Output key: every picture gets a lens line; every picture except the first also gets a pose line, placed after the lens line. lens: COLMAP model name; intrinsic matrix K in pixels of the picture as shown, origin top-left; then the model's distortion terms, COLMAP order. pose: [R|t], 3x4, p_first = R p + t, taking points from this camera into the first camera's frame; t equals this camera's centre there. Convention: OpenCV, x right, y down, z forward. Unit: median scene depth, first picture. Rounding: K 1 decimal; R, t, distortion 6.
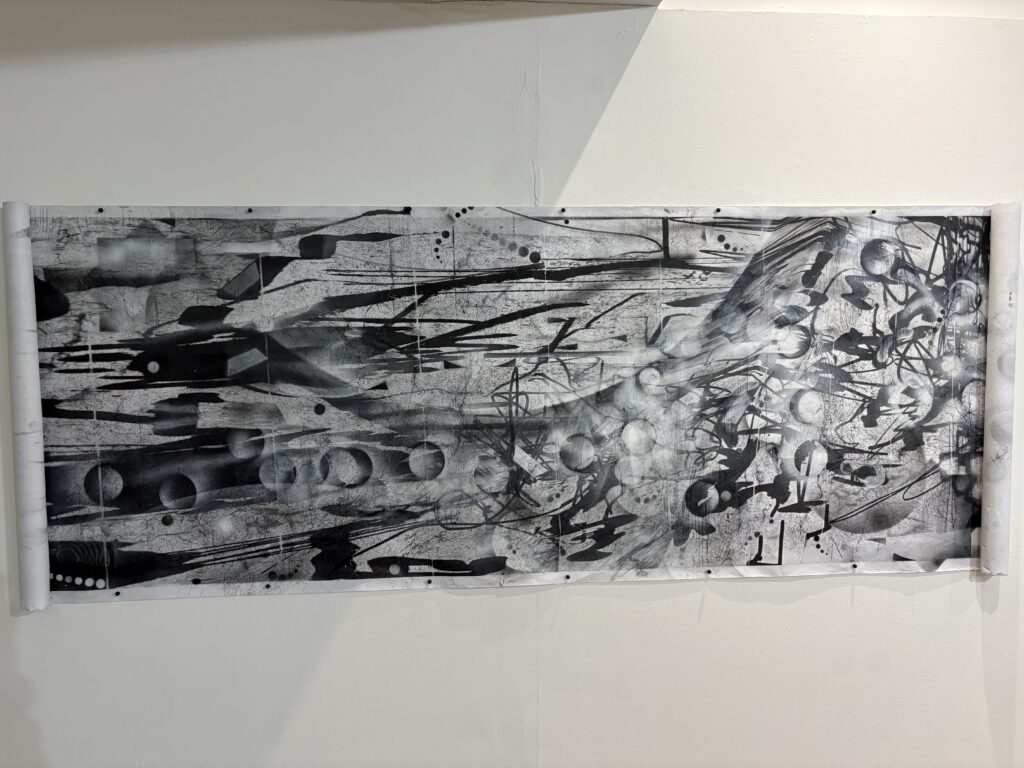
lens RADIAL K [[783.5, 0, 512.0], [0, 783.5, 384.0], [0, 0, 1]] dist [0.026086, -0.005923]
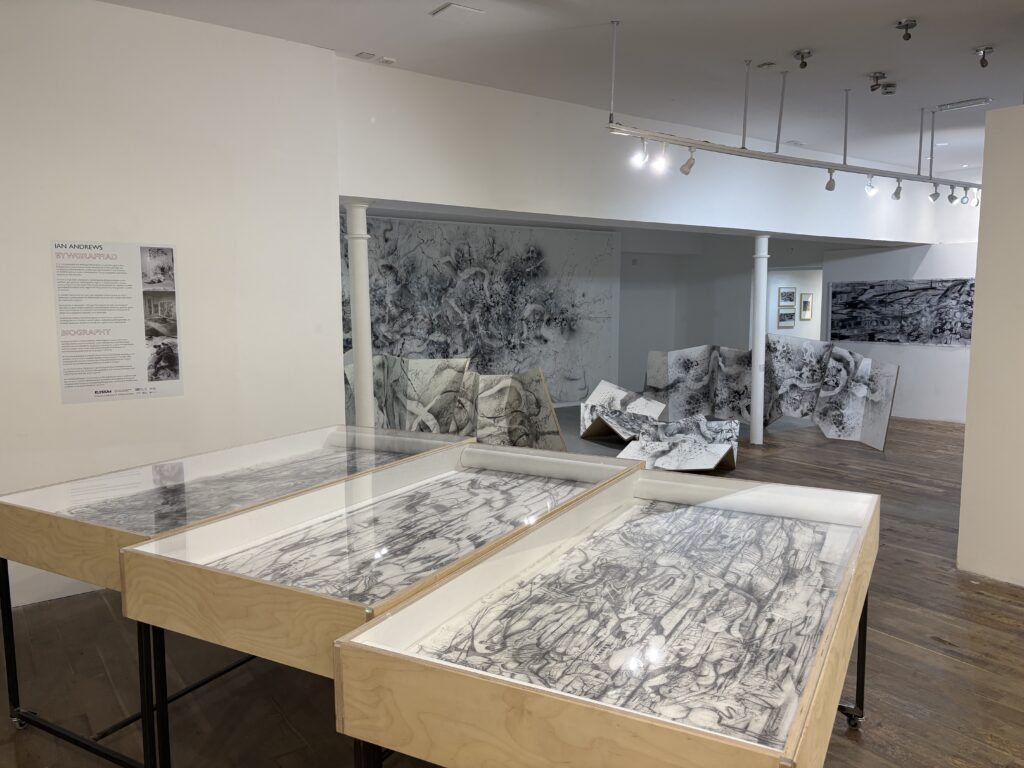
lens RADIAL K [[783.5, 0, 512.0], [0, 783.5, 384.0], [0, 0, 1]] dist [0.026086, -0.005923]
pose [[0.526839, 0.094601, -0.844684, 3.444878], [-0.056030, 0.995491, 0.076544, 0.262003], [0.848116, 0.007002, 0.529764, -4.528525]]
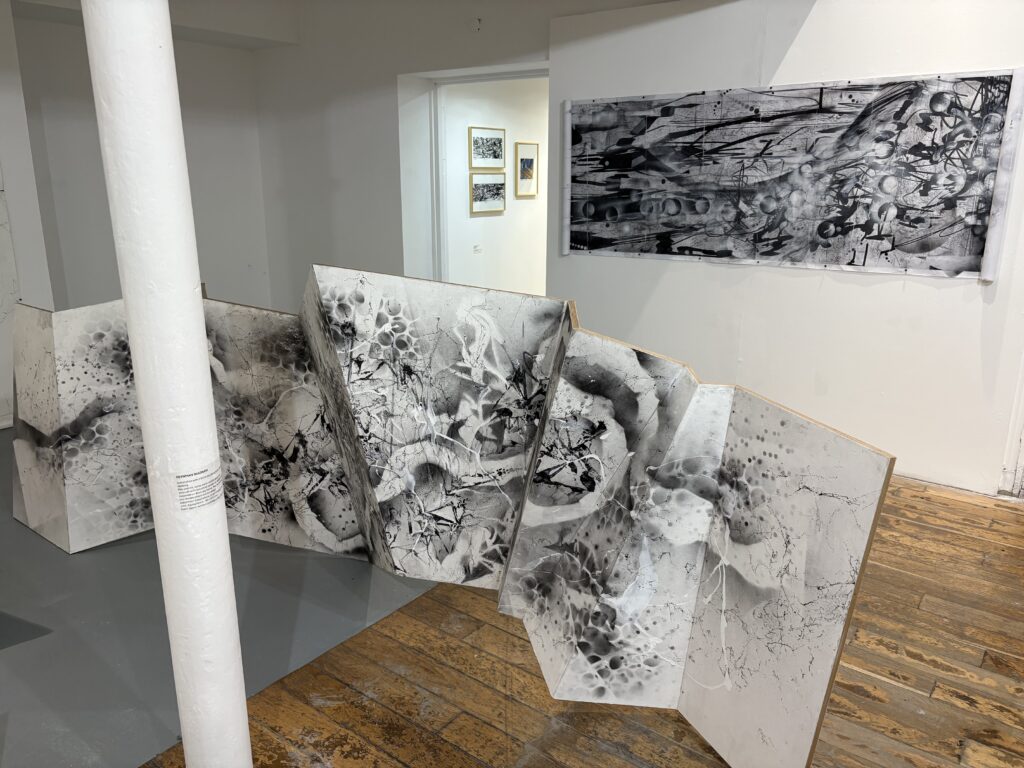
lens RADIAL K [[783.5, 0, 512.0], [0, 783.5, 384.0], [0, 0, 1]] dist [0.026086, -0.005923]
pose [[0.755996, 0.176666, -0.630286, 1.012971], [-0.049467, 0.975556, 0.214111, 0.141583], [0.652705, -0.130689, 0.746255, -1.165139]]
